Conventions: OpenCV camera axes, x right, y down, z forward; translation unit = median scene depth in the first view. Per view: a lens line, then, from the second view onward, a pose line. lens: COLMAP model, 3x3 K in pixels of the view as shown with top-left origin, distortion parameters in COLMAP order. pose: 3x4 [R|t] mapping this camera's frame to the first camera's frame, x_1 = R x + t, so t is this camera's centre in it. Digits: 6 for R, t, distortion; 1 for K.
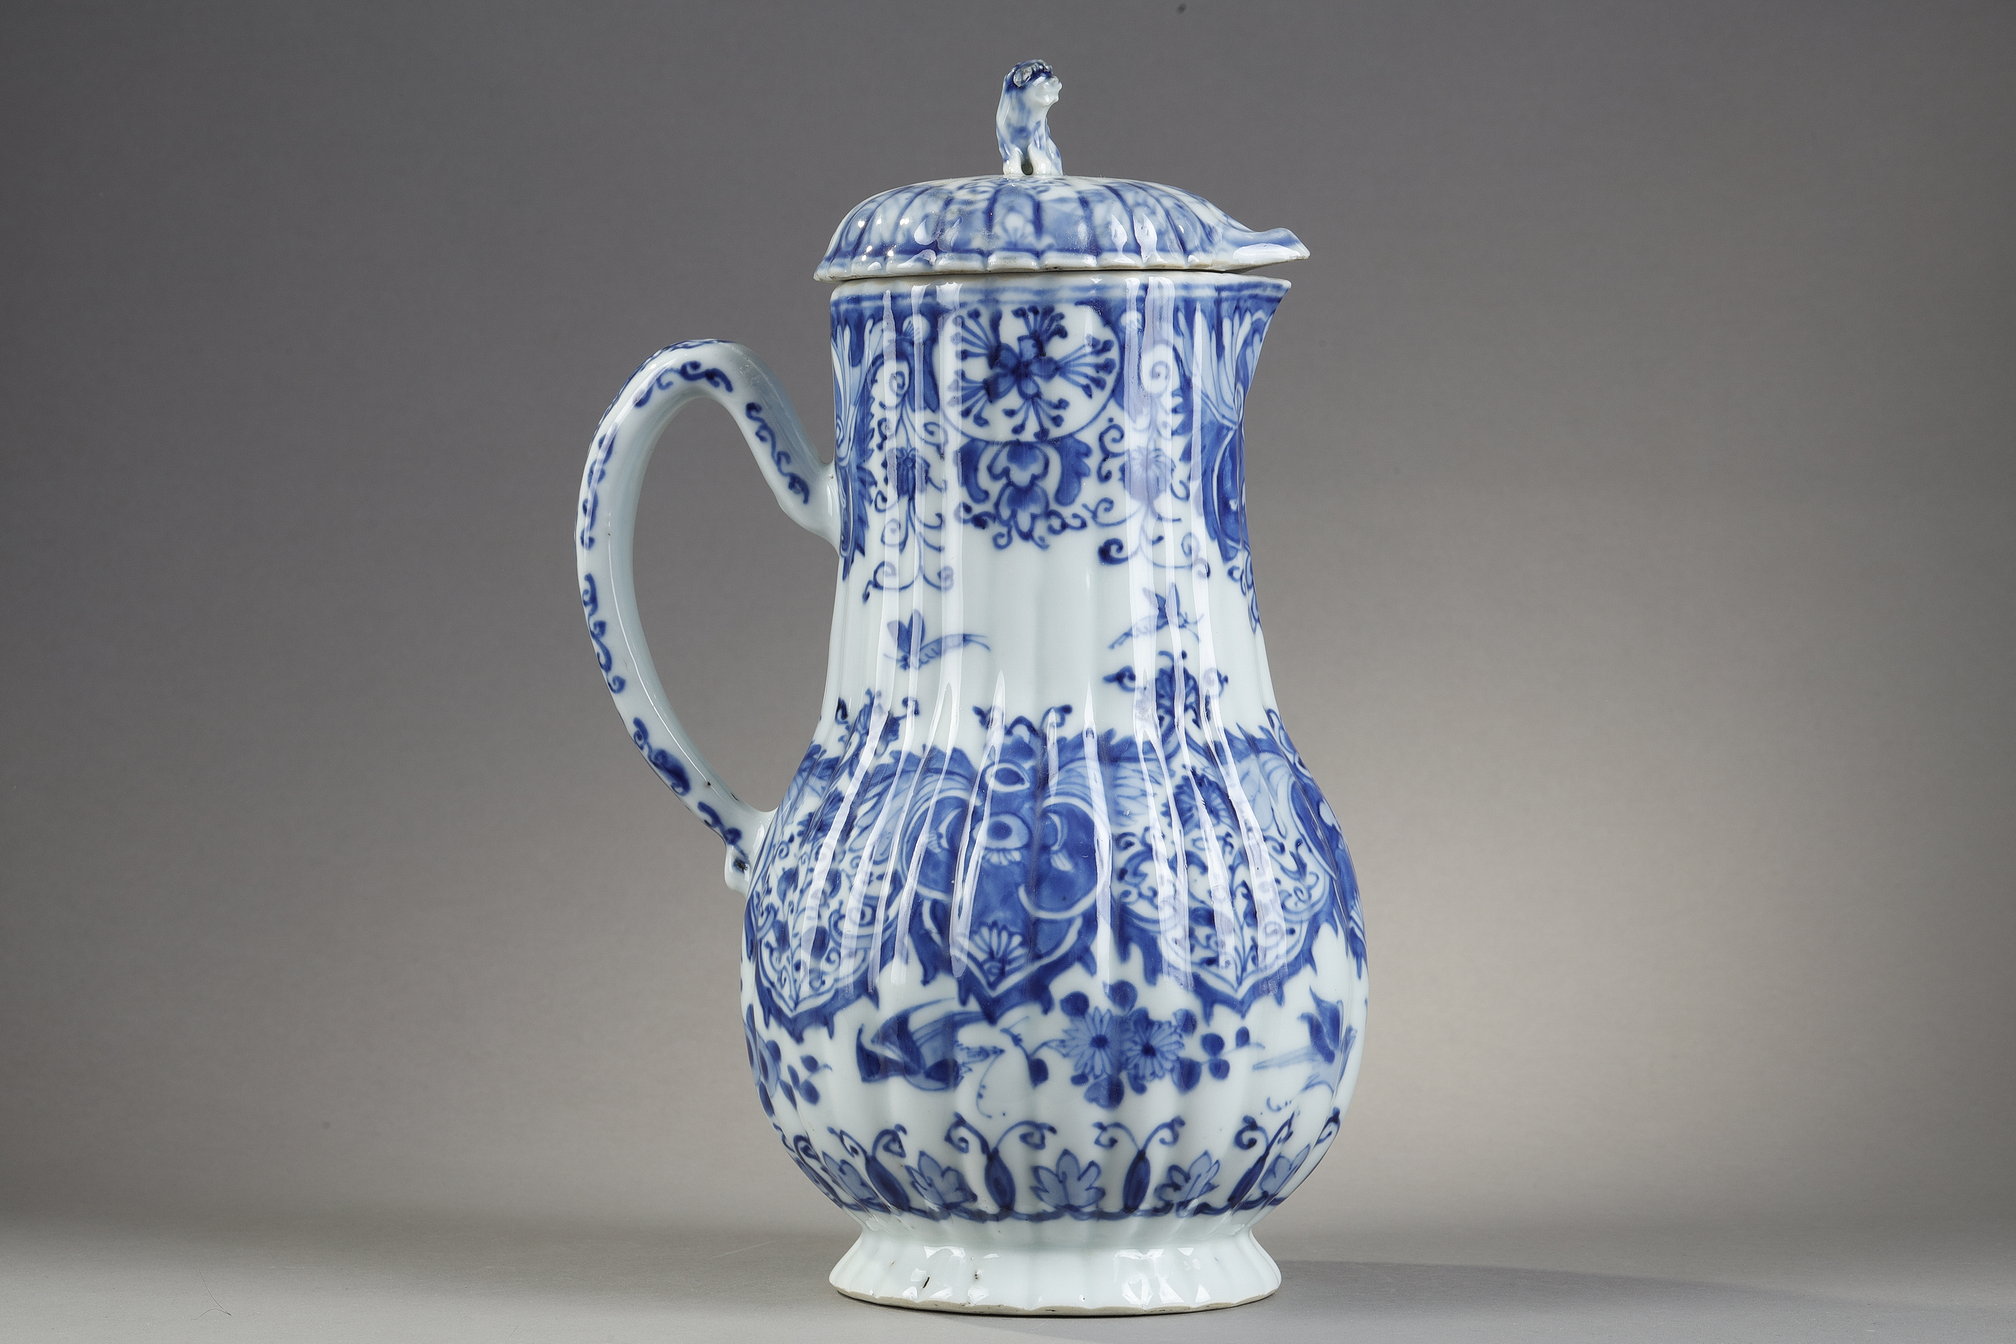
lens RADIAL K [[5936.8, 0, 1008.0], [0, 5936.8, 672.0], [0, 0, 1]] dist [0.347946, 1.026339]
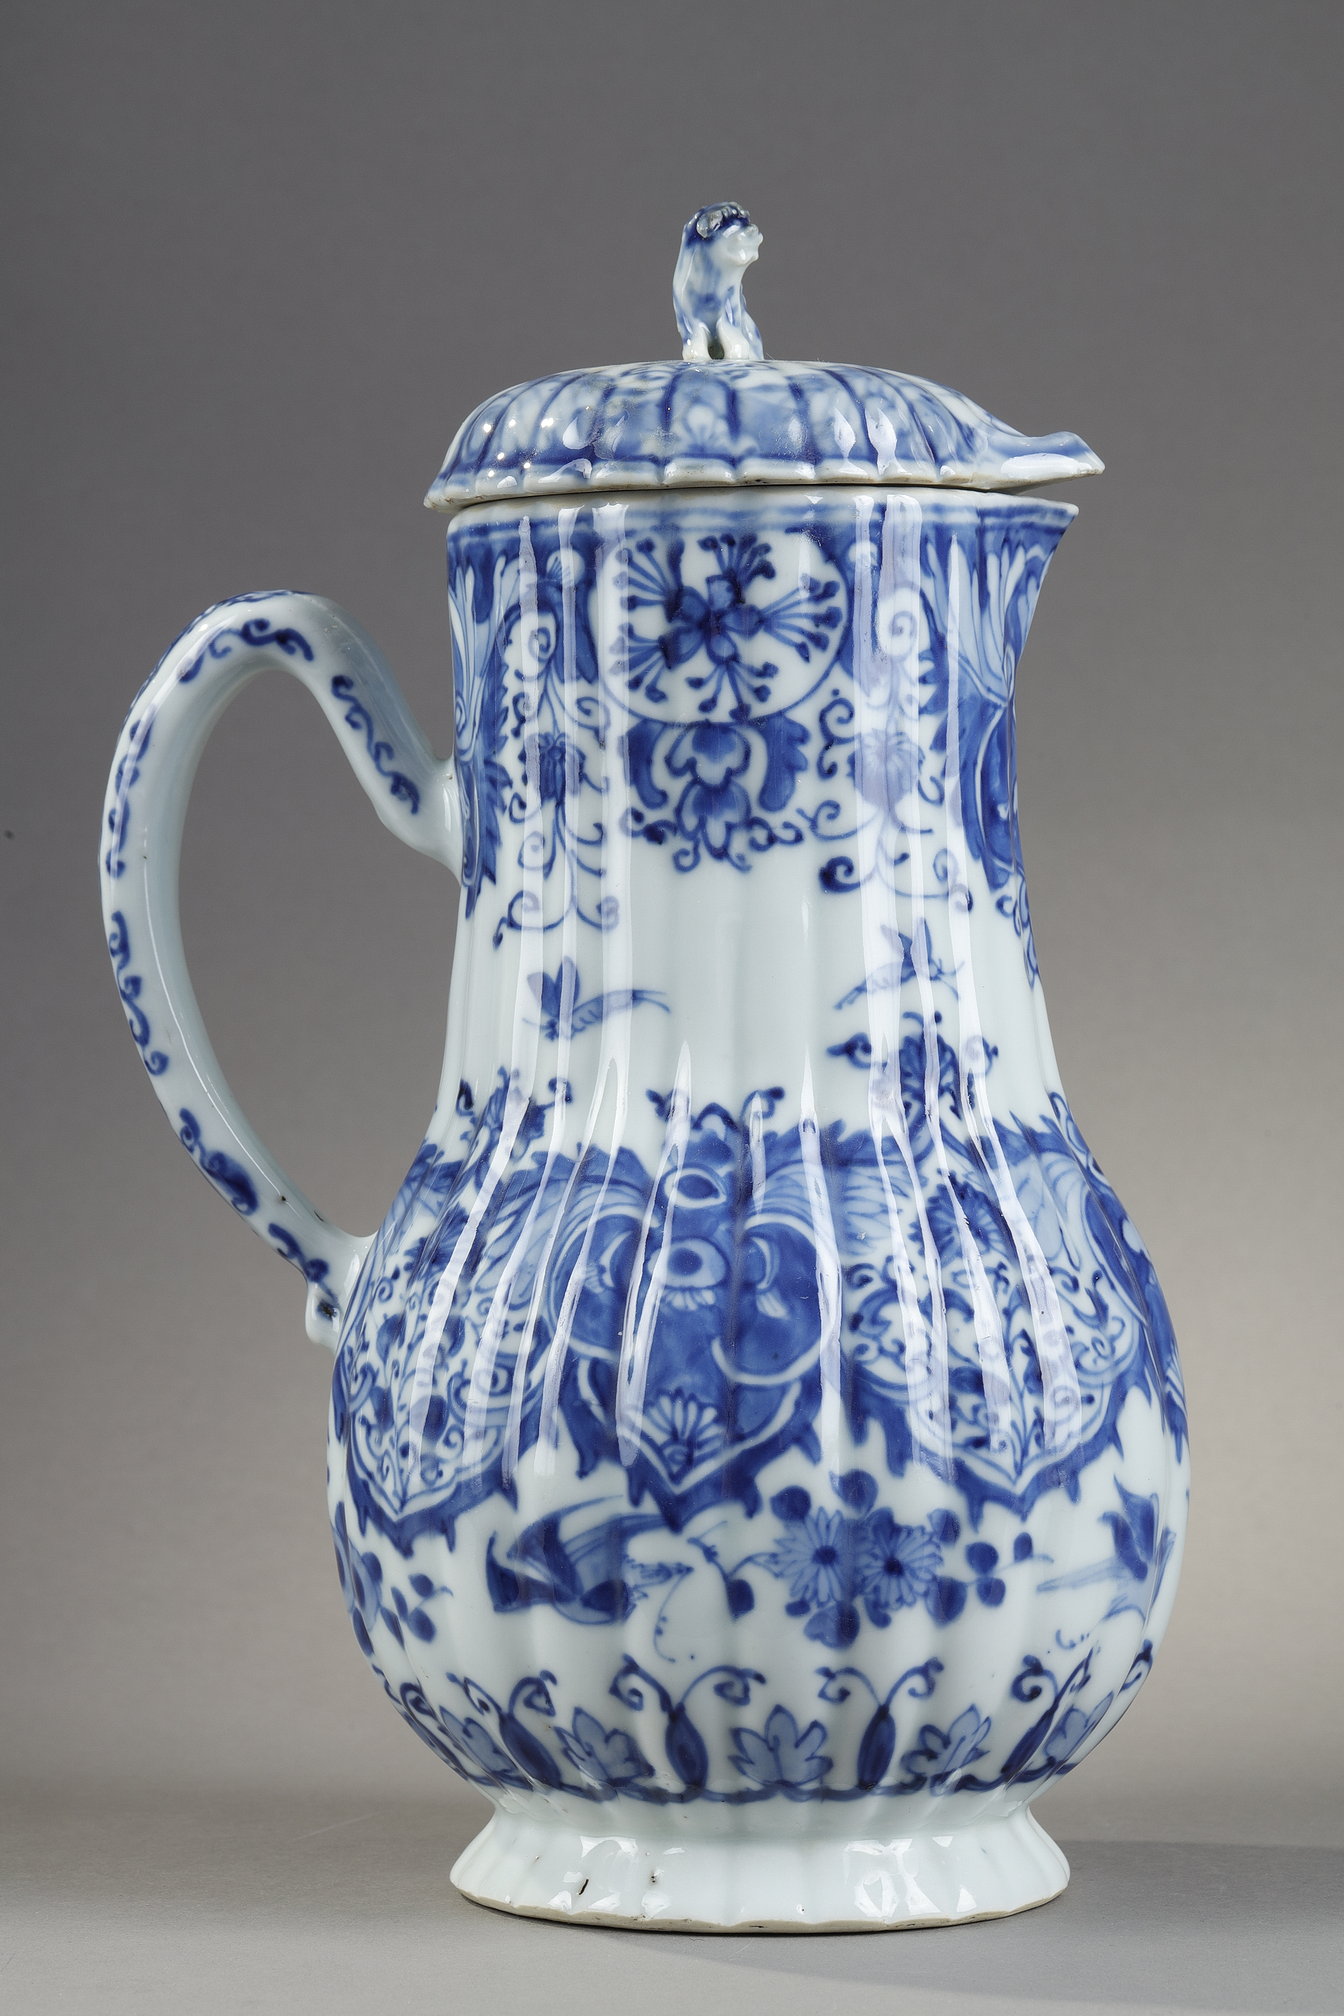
lens RADIAL K [[5936.8, 0, 756.7], [0, 5936.8, 1068.7], [0, 0, 1]] dist [0.347946, 1.026339]
pose [[0.999826, -0.004290, 0.018167, -0.005594], [0.004309, 0.999990, -0.001006, 0.003997], [-0.018162, 0.001085, 0.999834, 0.276554]]
